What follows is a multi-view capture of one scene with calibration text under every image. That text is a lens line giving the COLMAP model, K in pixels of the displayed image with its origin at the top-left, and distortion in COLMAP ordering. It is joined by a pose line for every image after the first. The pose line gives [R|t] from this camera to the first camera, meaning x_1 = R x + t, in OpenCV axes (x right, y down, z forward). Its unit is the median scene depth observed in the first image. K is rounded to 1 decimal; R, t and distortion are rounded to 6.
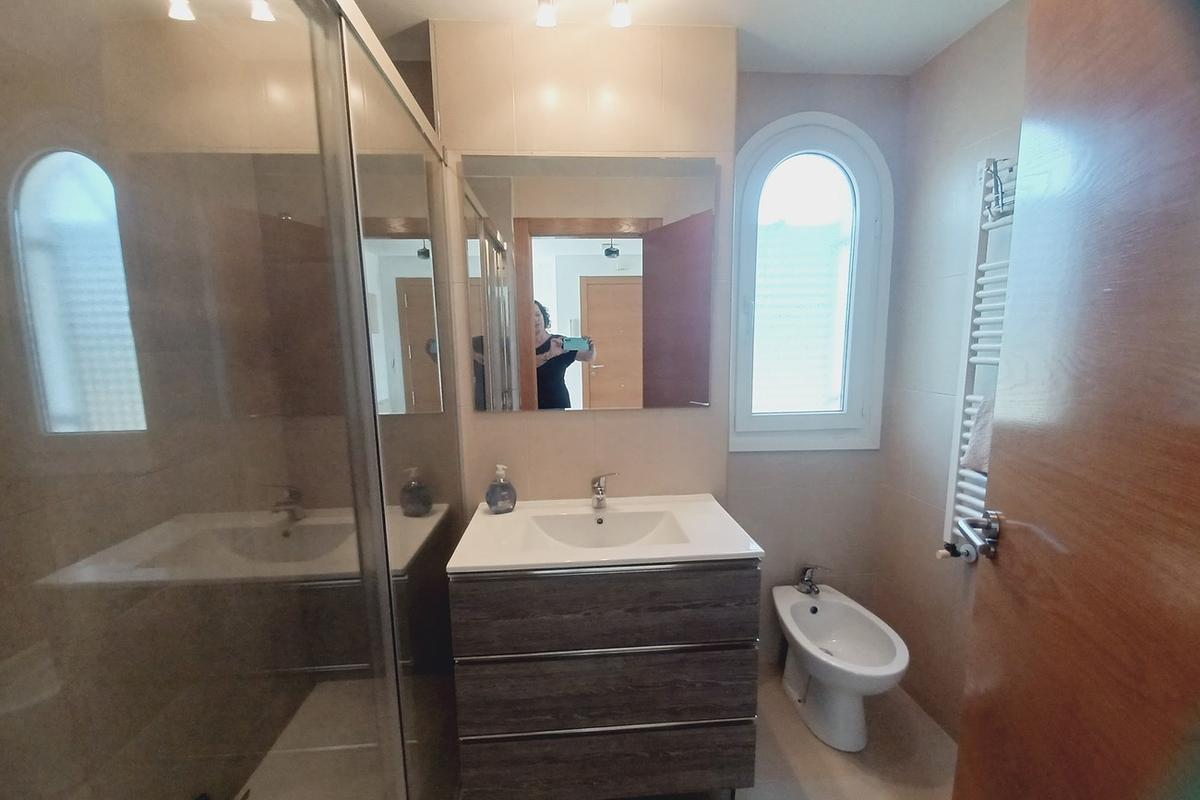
lens RADIAL K [[475.1, 0, 598.2], [0, 475.1, 409.2], [0, 0, 1]] dist [0.017522, -0.014392]
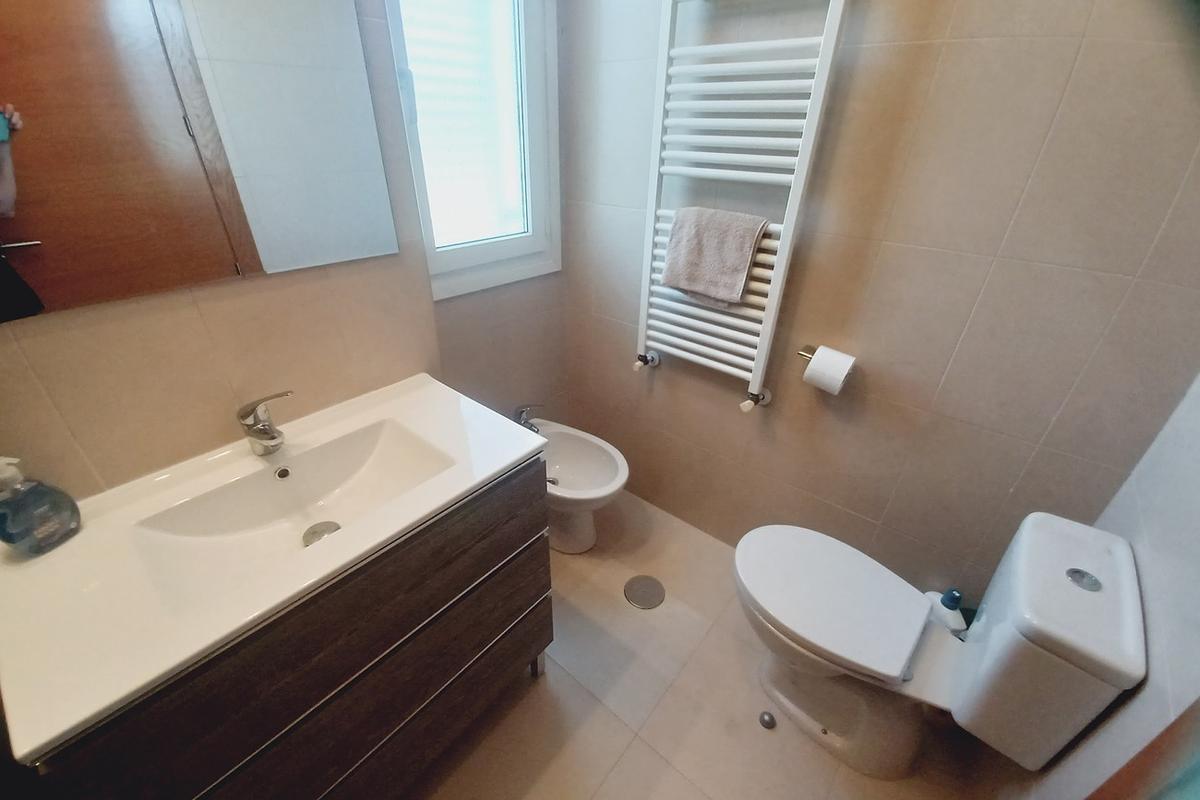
lens RADIAL K [[475.1, 0, 598.2], [0, 475.1, 409.2], [0, 0, 1]] dist [0.017522, -0.014392]
pose [[0.708177, -0.333836, 0.622124, -0.062714], [0.075089, 0.911767, 0.403785, -0.056909], [-0.702030, -0.239237, 0.670760, 0.312225]]
